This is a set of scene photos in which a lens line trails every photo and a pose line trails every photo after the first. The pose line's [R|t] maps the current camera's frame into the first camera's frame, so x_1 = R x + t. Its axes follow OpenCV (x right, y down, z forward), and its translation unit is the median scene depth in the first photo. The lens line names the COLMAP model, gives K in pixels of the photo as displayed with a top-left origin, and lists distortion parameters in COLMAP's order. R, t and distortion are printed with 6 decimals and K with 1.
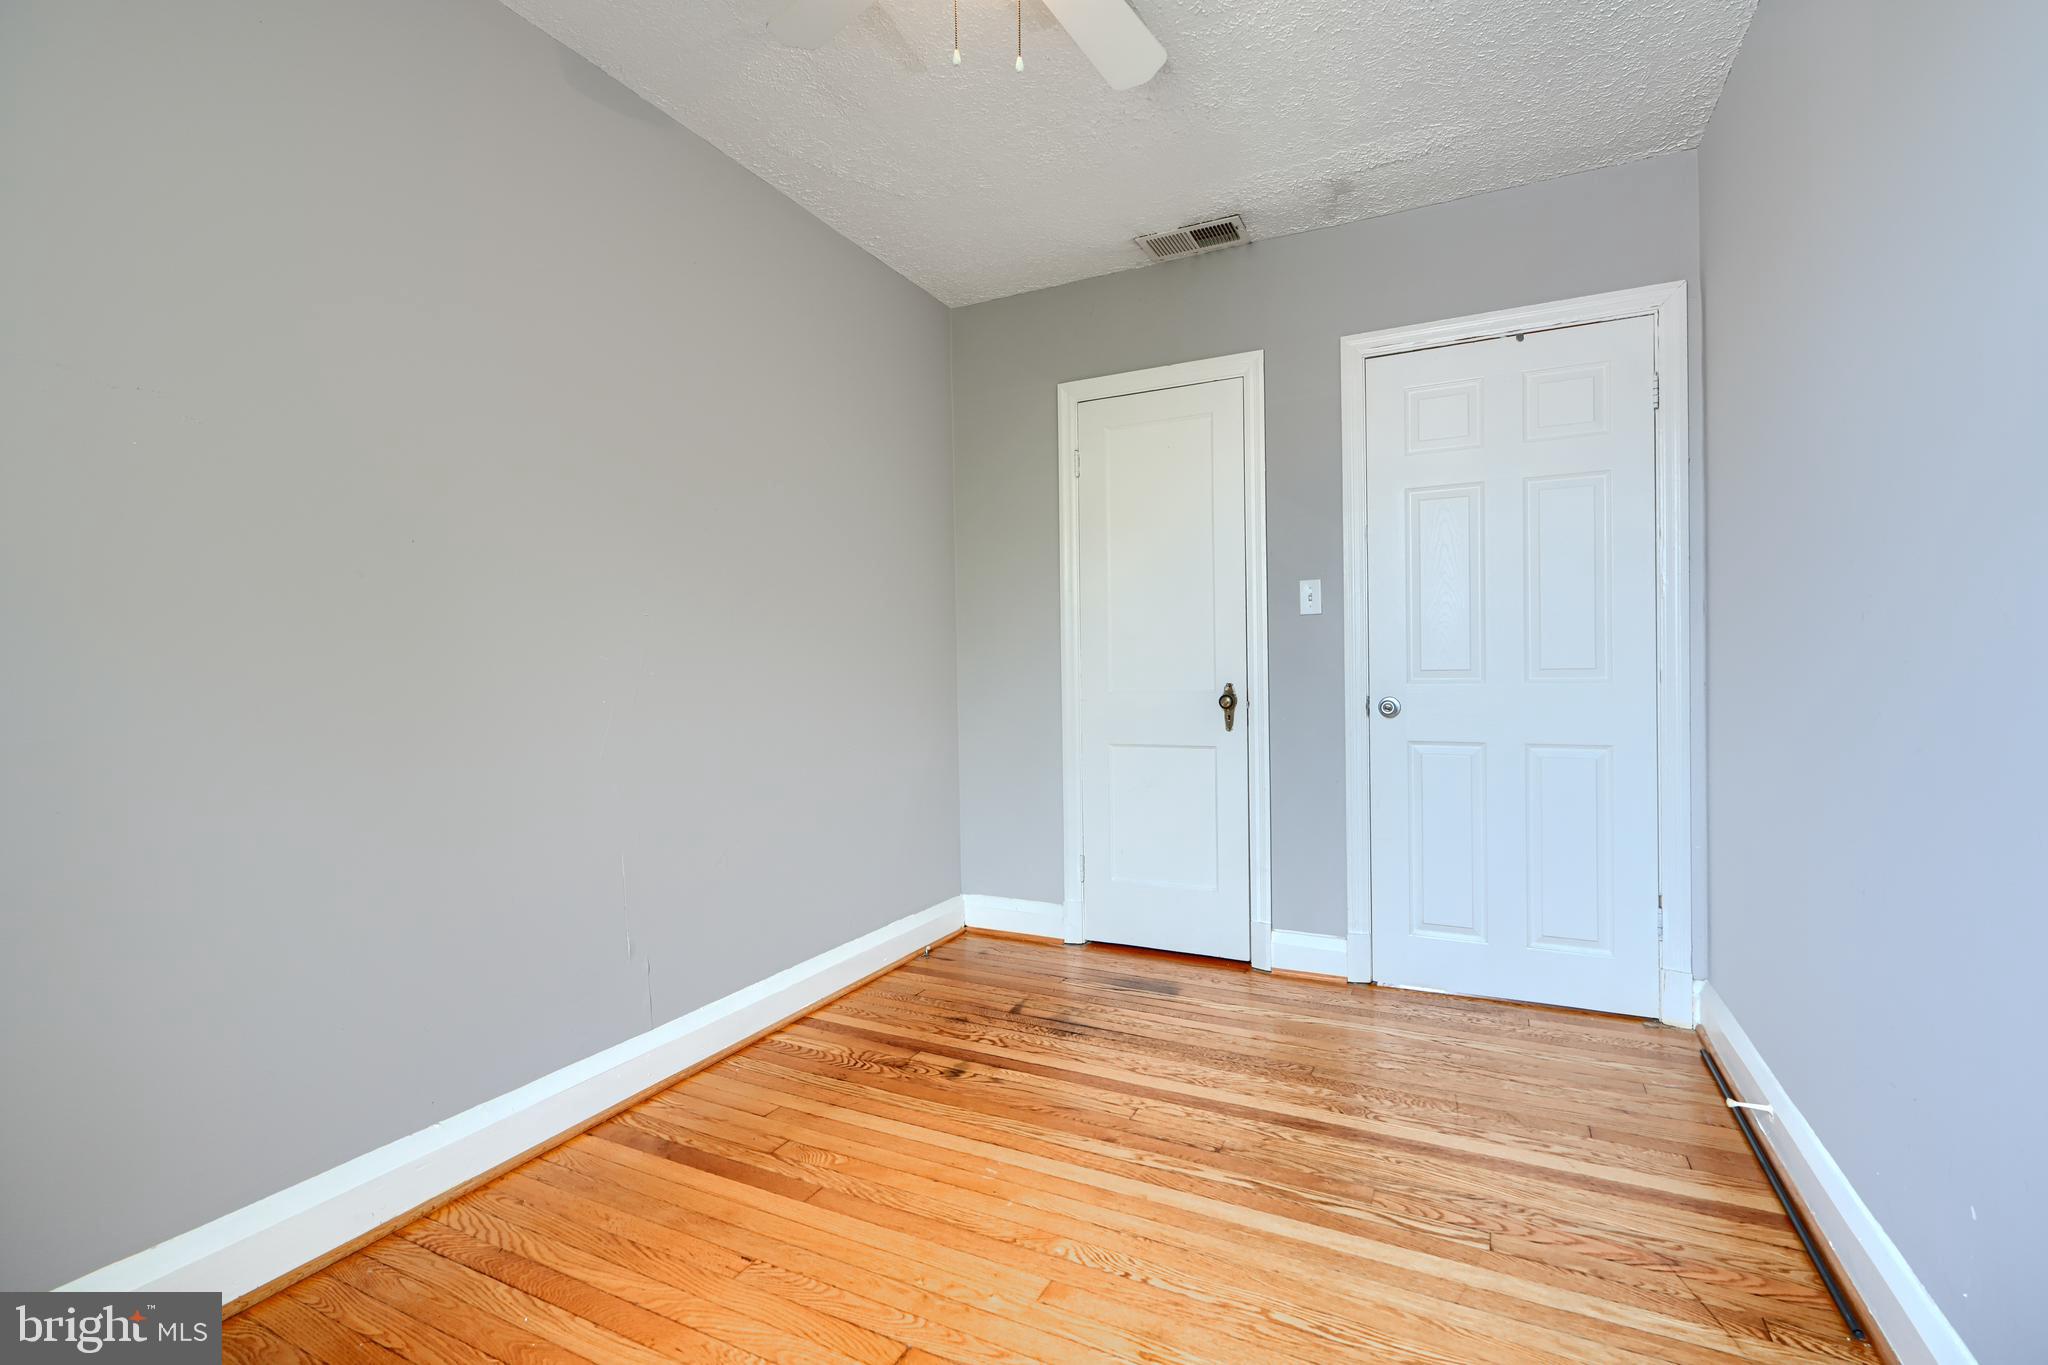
lens RADIAL K [[916.7, 0, 1028.7], [0, 916.7, 675.9], [0, 0, 1]] dist [0.000842, 0.000307]
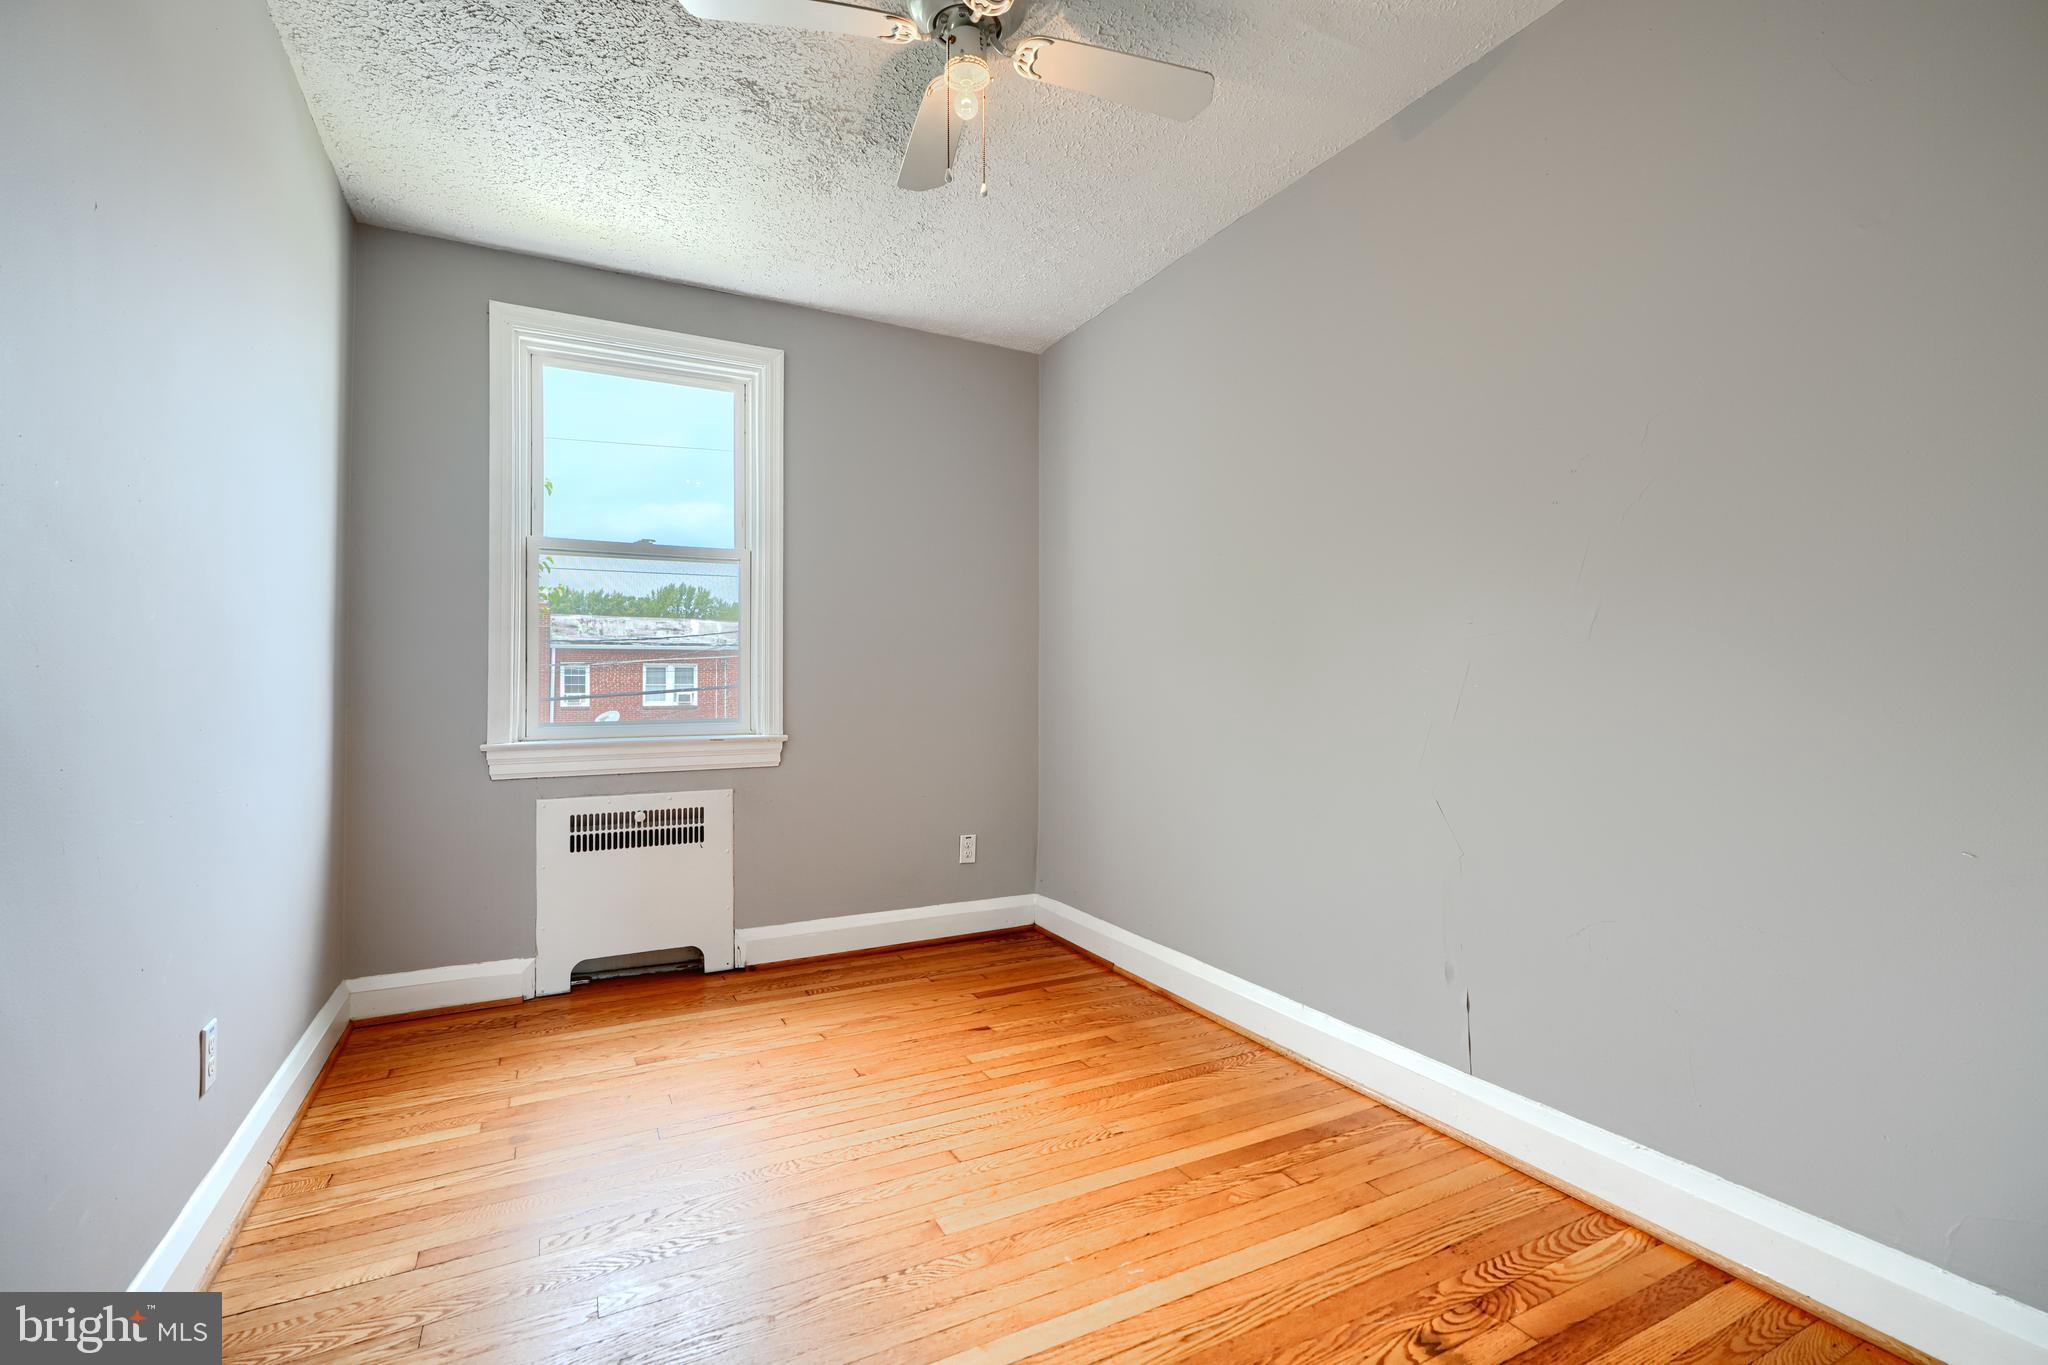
lens RADIAL K [[916.7, 0, 1028.7], [0, 916.7, 675.9], [0, 0, 1]] dist [0.000842, 0.000307]
pose [[-0.584480, 0.001631, -0.811406, 0.684623], [0.003616, 0.999993, -0.000594, -0.015732], [0.811400, -0.003281, -0.584482, 1.367262]]
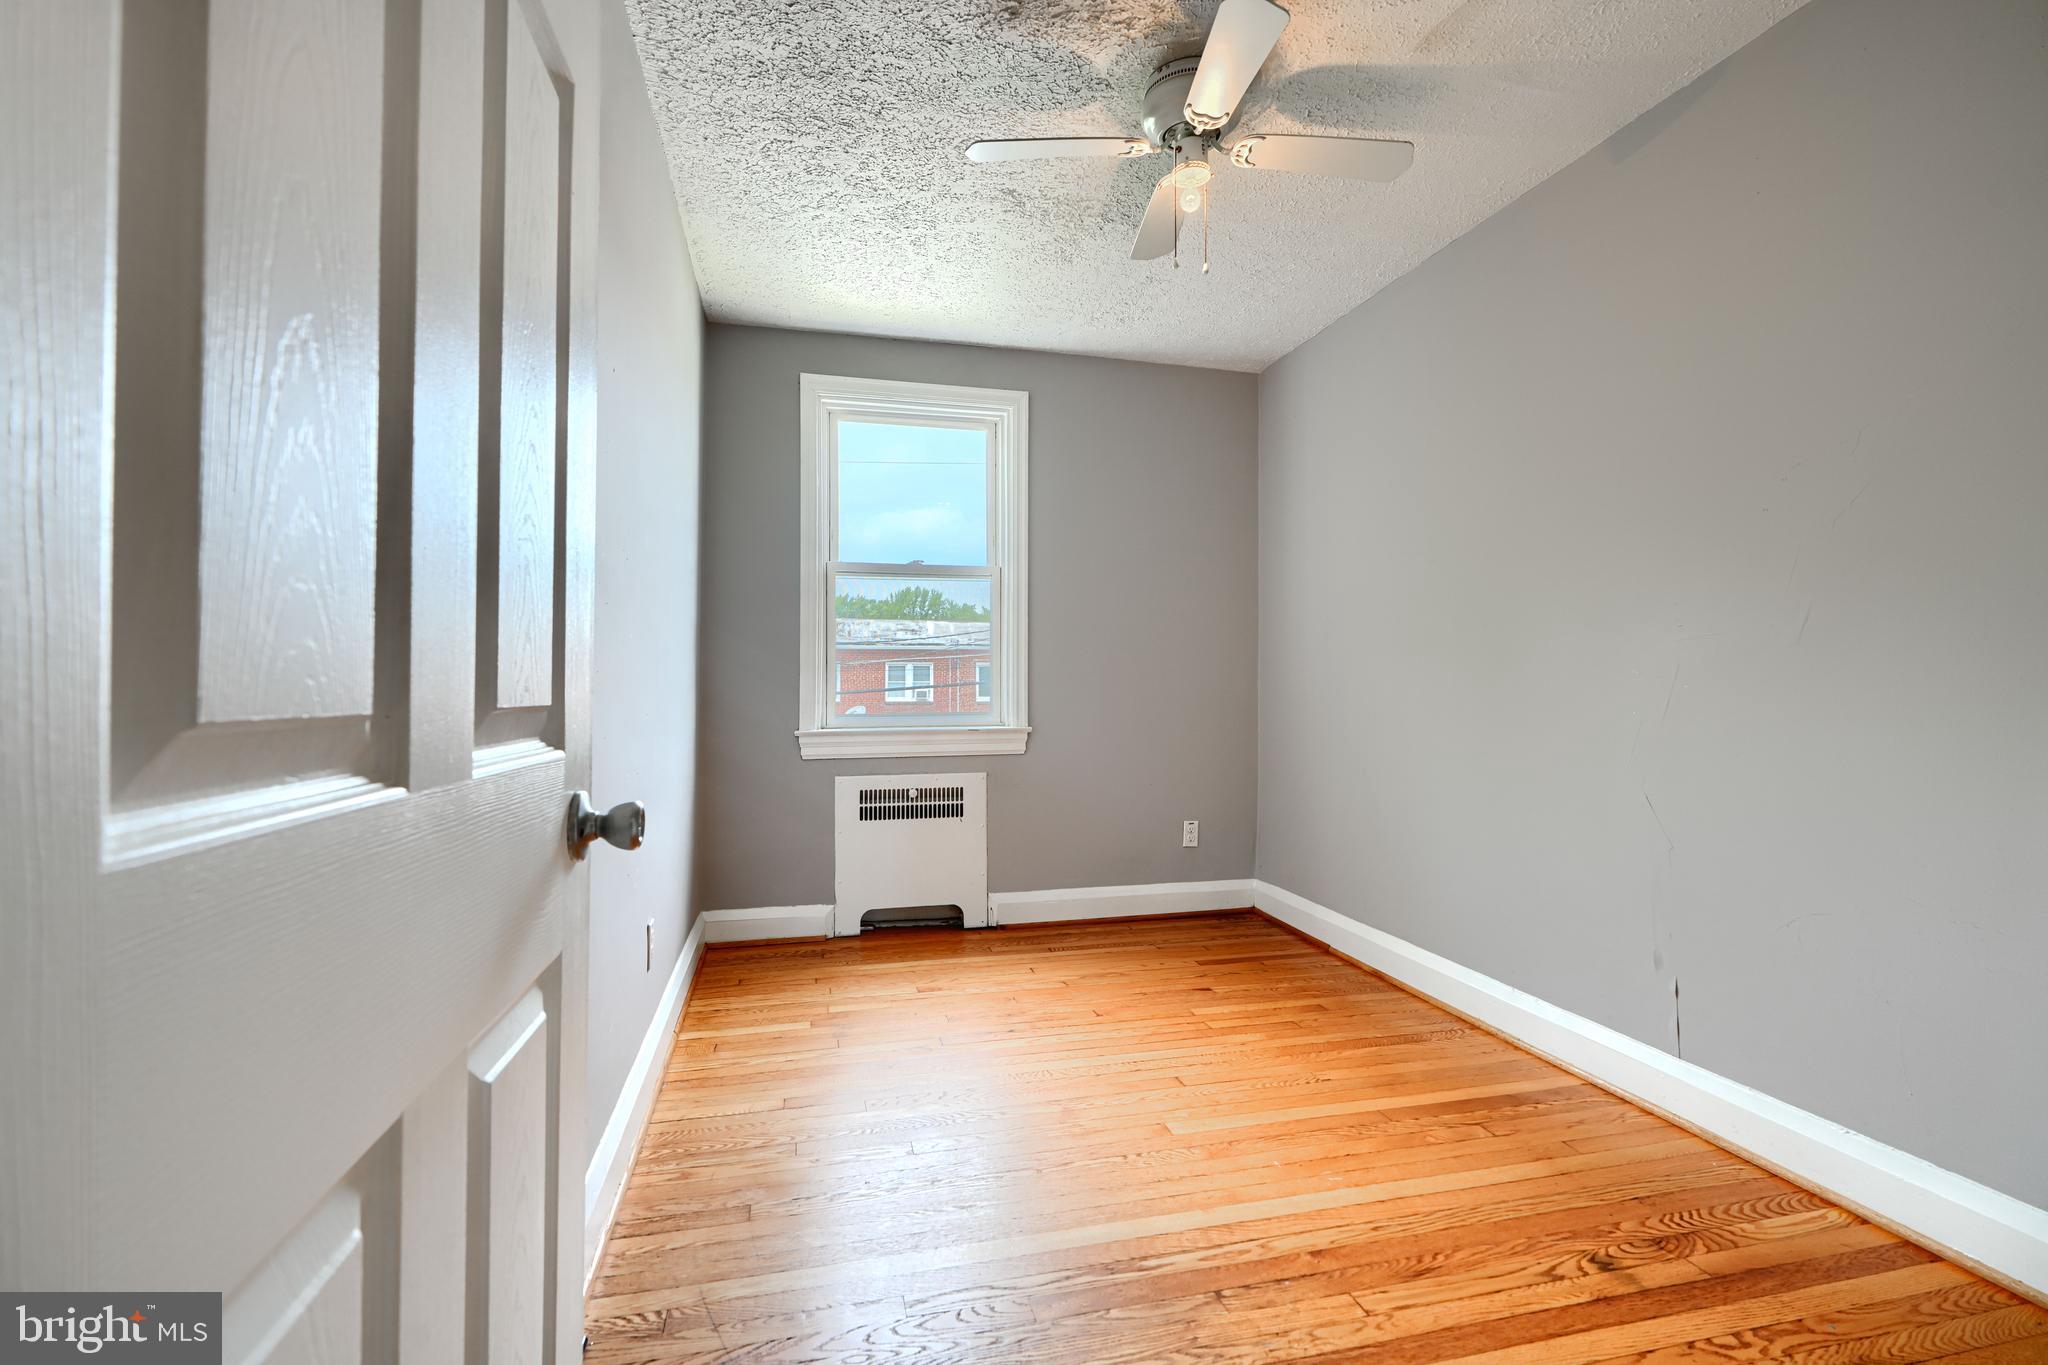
lens RADIAL K [[916.7, 0, 1028.7], [0, 916.7, 675.9], [0, 0, 1]] dist [0.000842, 0.000307]
pose [[-0.760722, 0.003448, -0.649069, 0.842620], [0.003664, 0.999993, 0.001018, -0.019463], [0.649068, -0.001604, -0.760729, 1.494784]]
